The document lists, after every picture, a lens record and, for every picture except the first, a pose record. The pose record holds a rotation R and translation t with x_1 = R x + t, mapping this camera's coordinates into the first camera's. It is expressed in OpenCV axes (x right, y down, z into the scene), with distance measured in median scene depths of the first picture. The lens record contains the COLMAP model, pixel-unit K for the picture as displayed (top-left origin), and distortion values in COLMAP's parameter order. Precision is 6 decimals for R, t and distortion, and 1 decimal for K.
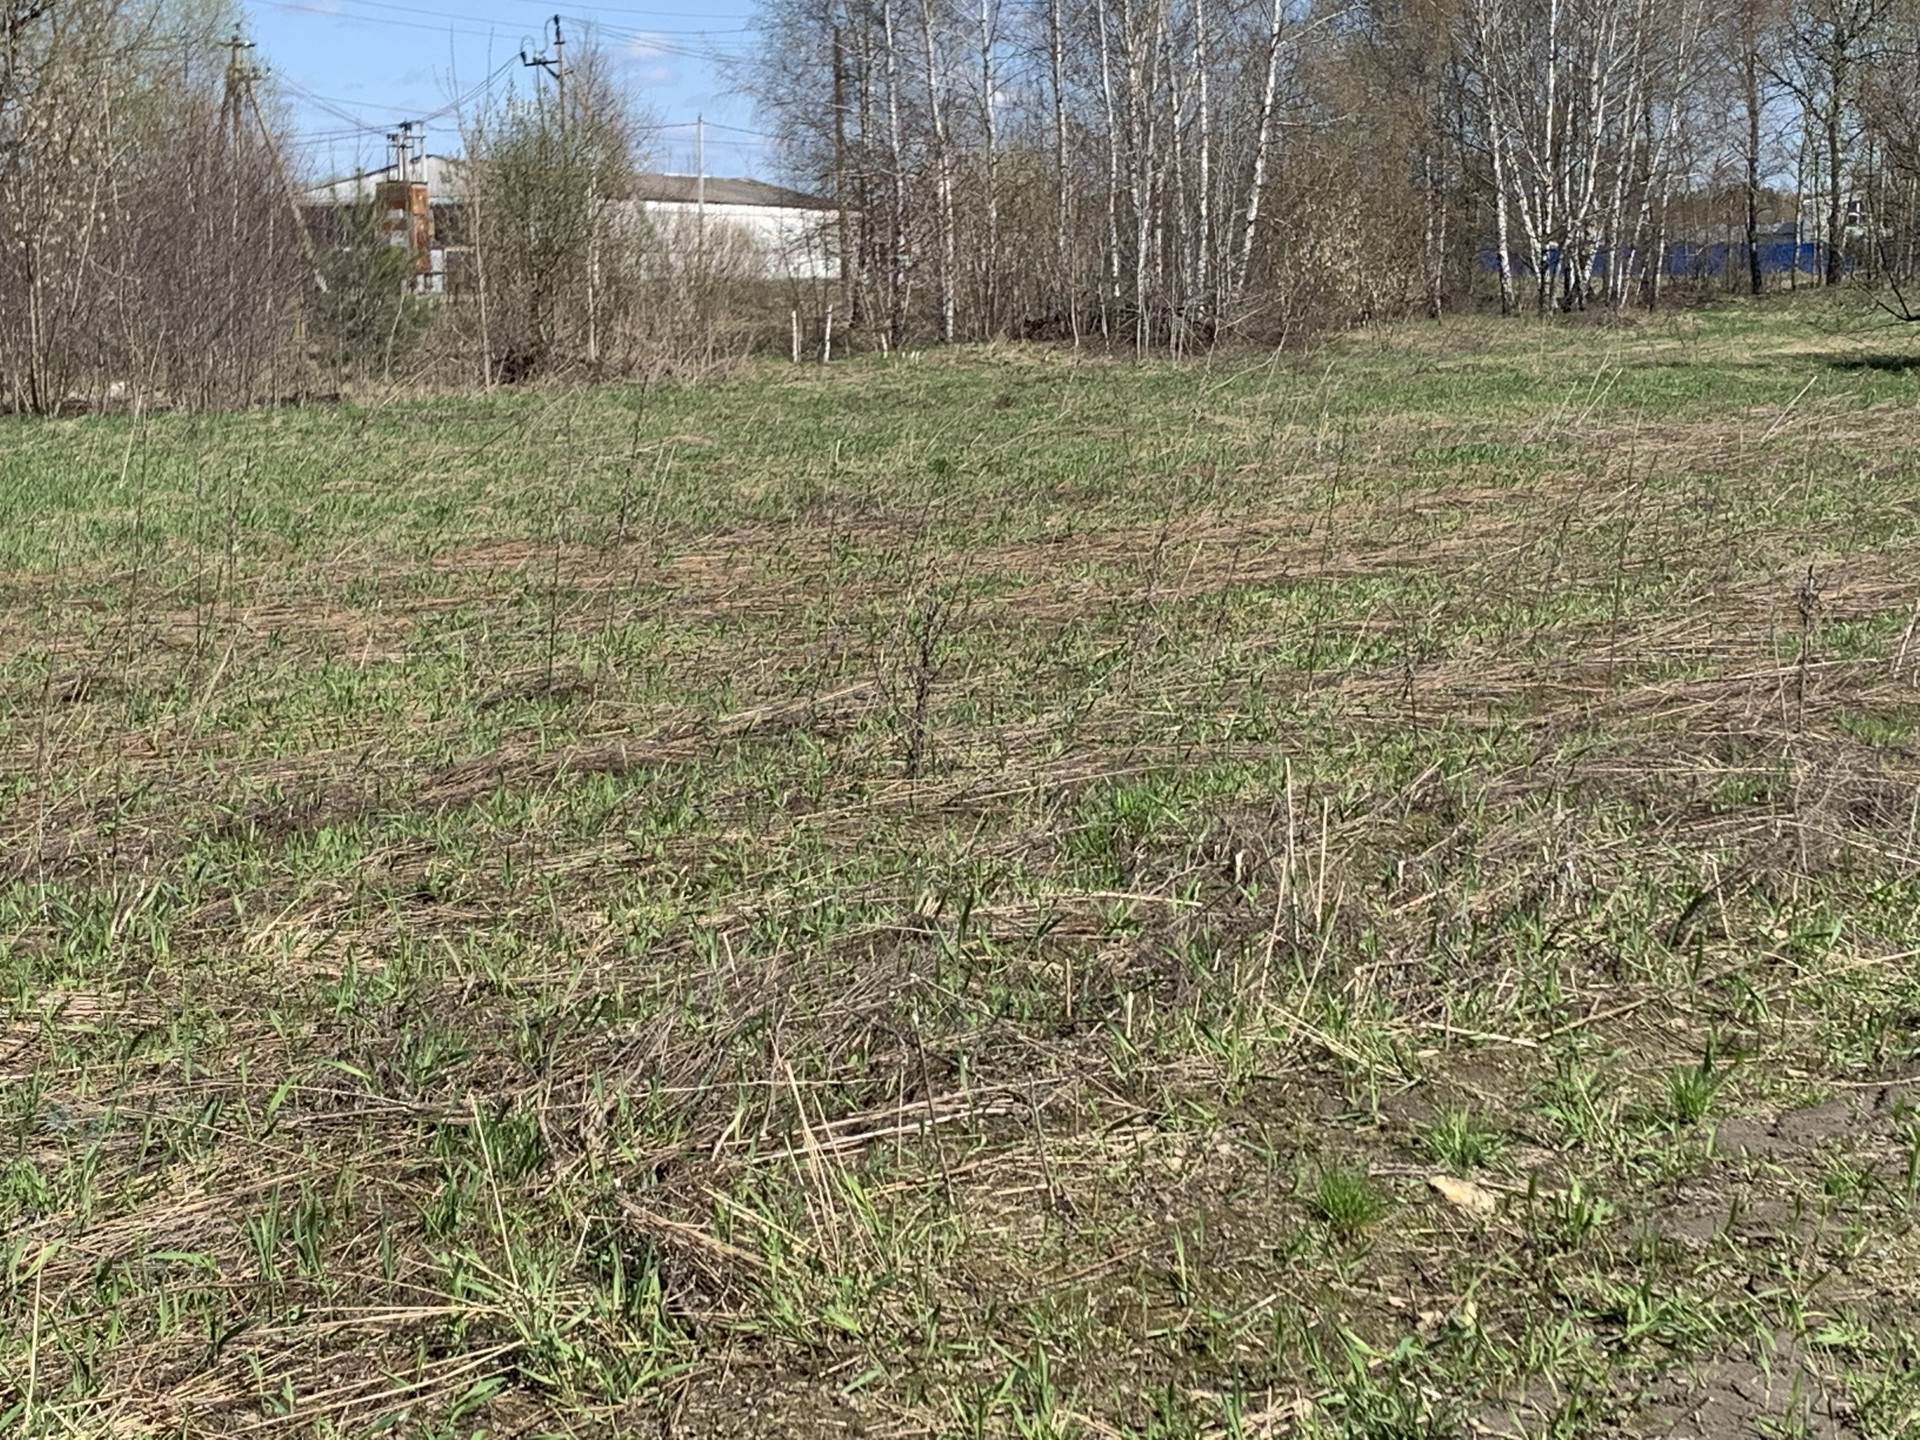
lens RADIAL K [[3596.9, 0, 926.6], [0, 3596.9, 648.3], [0, 0, 1]] dist [0.225861, -0.762752]
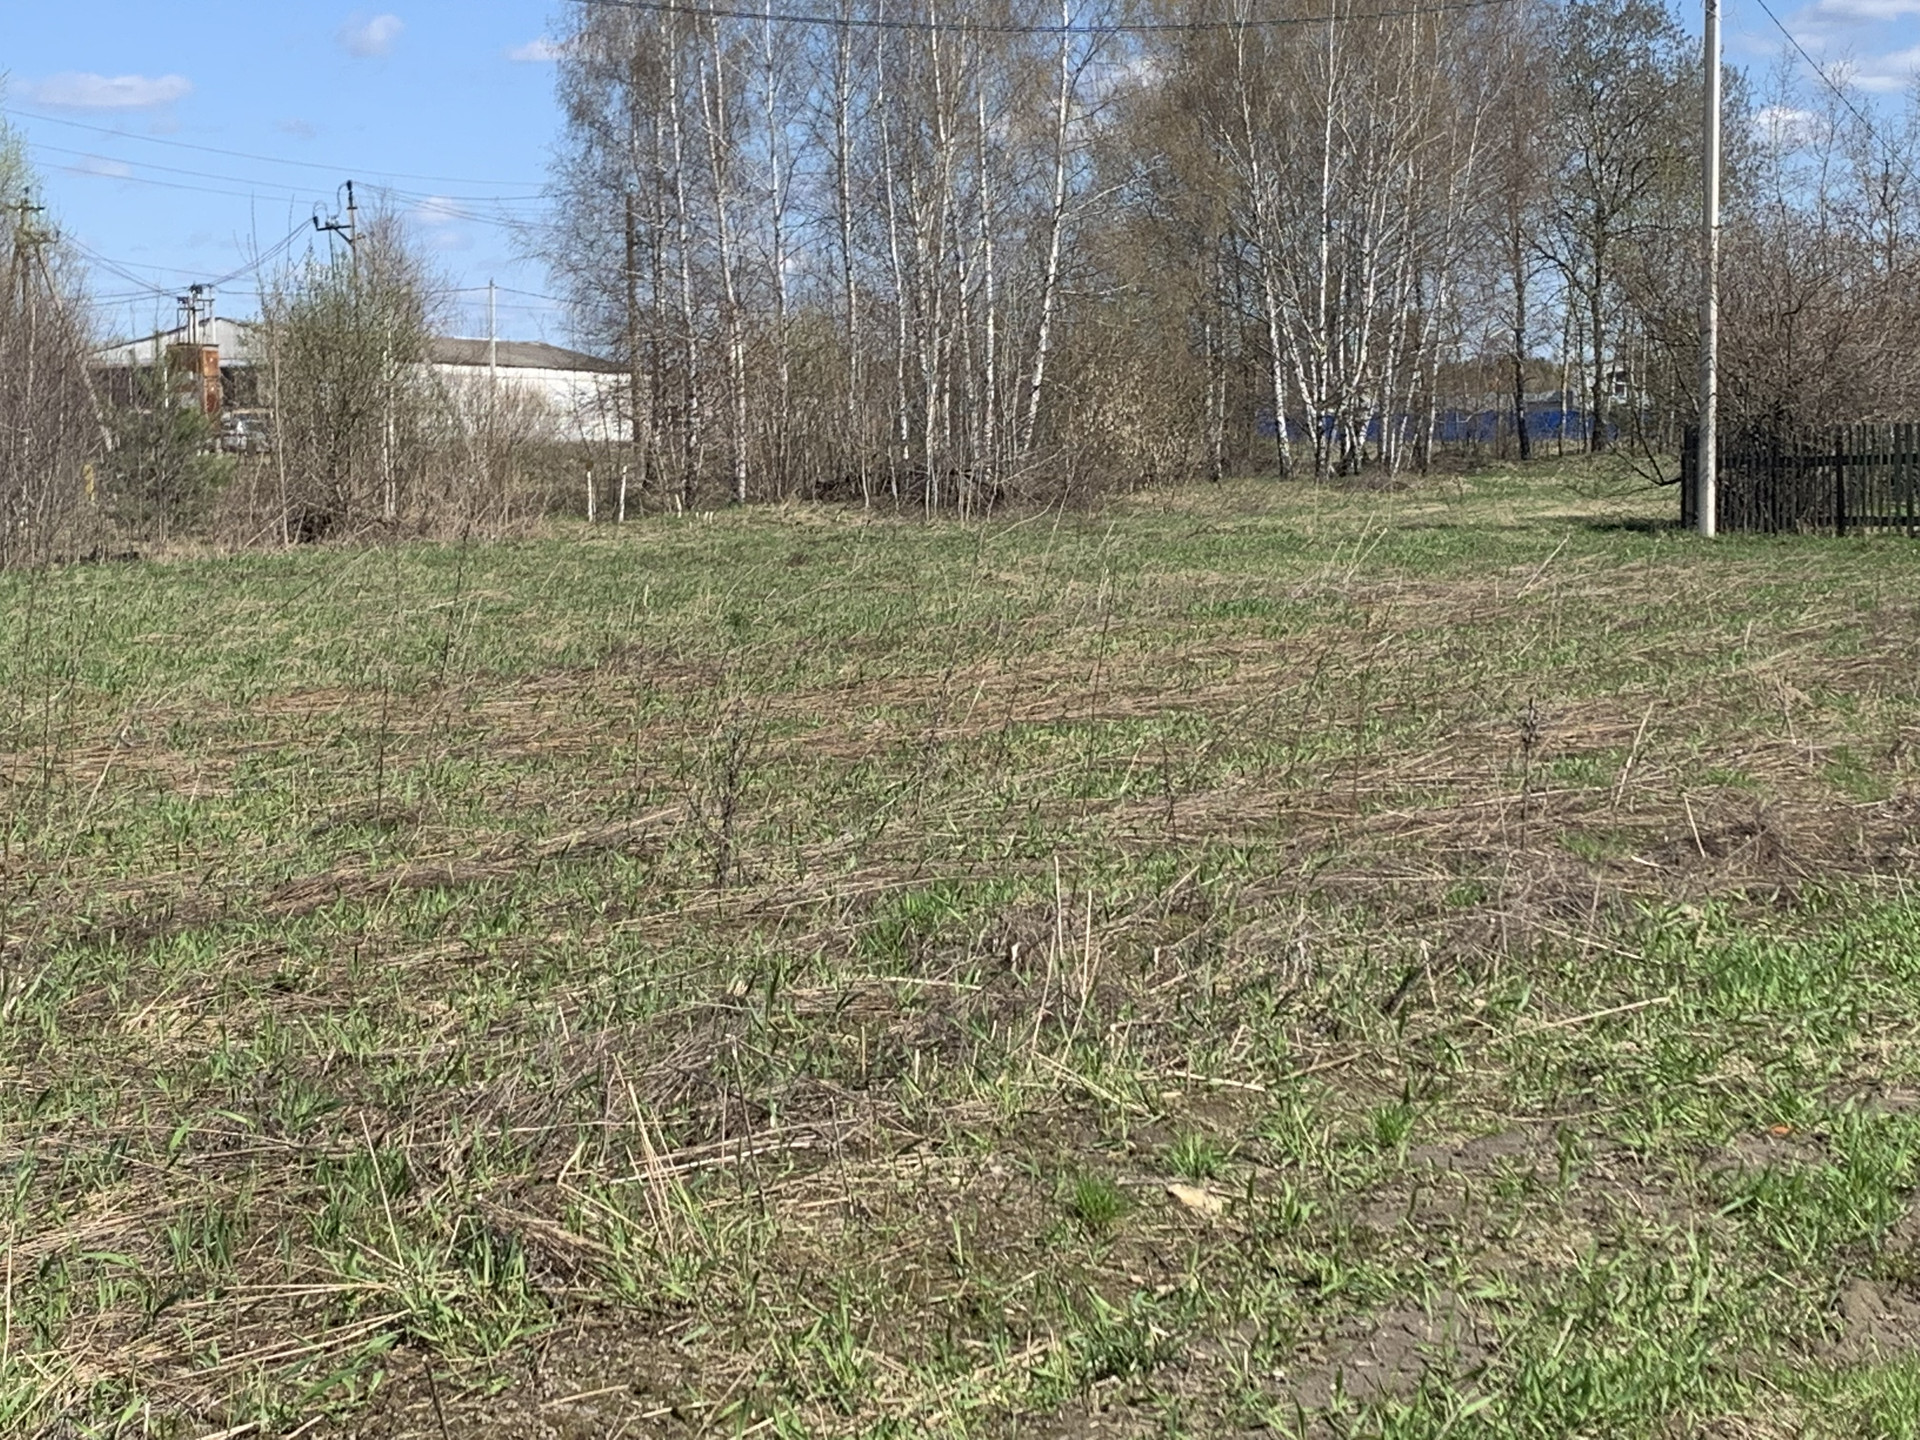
lens RADIAL K [[3596.9, 0, 926.6], [0, 3596.9, 648.3], [0, 0, 1]] dist [0.225861, -0.762752]
pose [[0.998312, -0.001319, 0.058064, -0.003847], [0.003931, 0.998984, -0.044891, 0.010268], [-0.057946, 0.045043, 0.997303, -0.082096]]
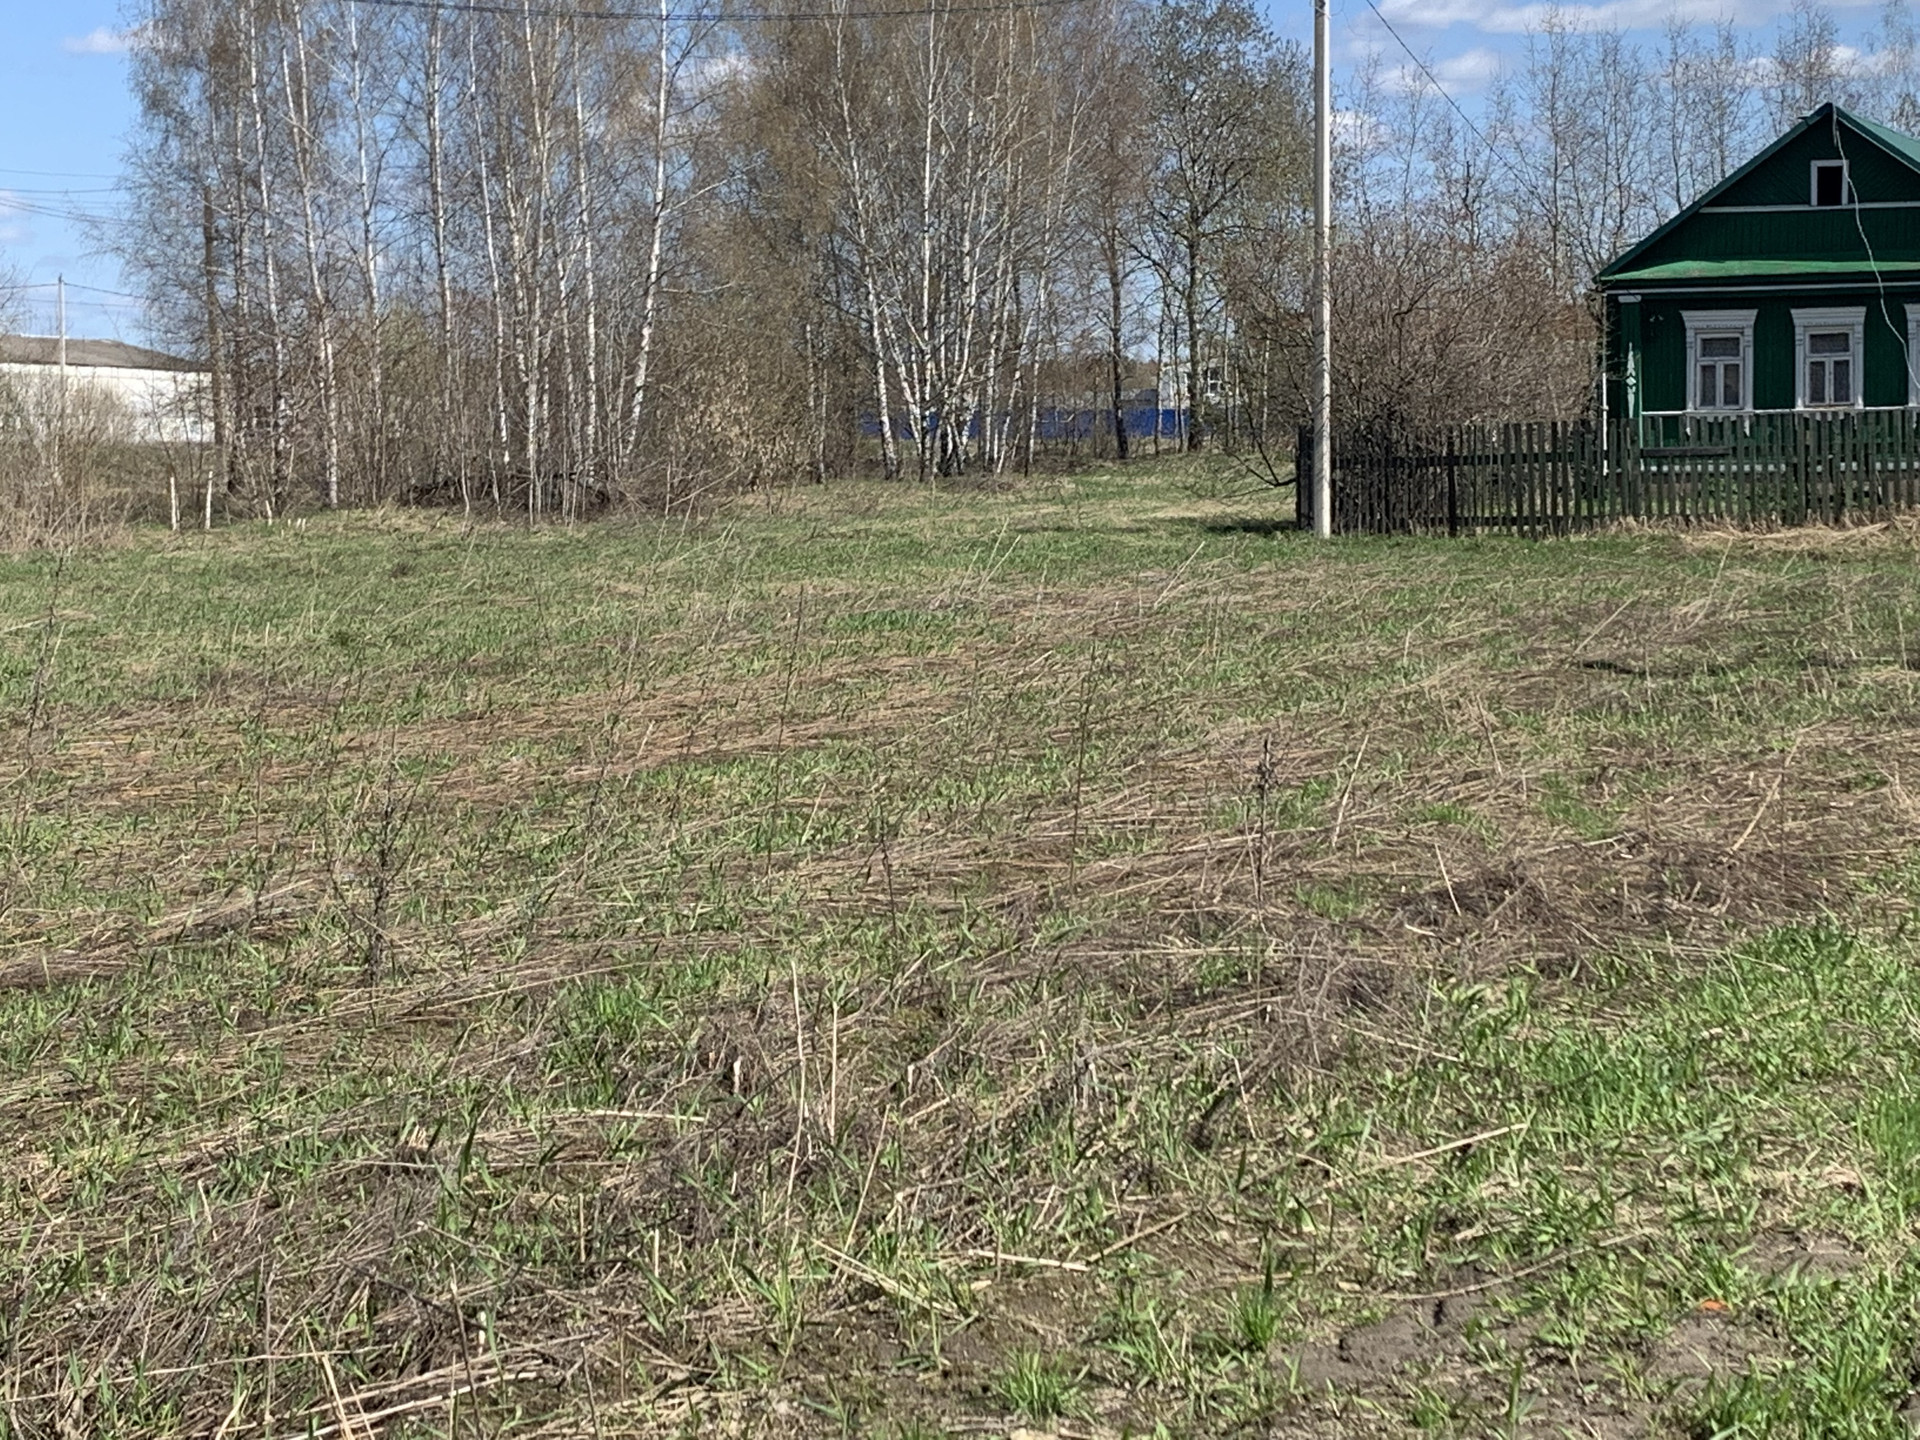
lens RADIAL K [[3596.9, 0, 926.6], [0, 3596.9, 648.3], [0, 0, 1]] dist [0.225861, -0.762752]
pose [[0.985295, -0.013247, 0.170345, -0.017076], [0.020867, 0.998856, -0.043023, -0.006815], [-0.169580, 0.045945, 0.984445, 0.034286]]
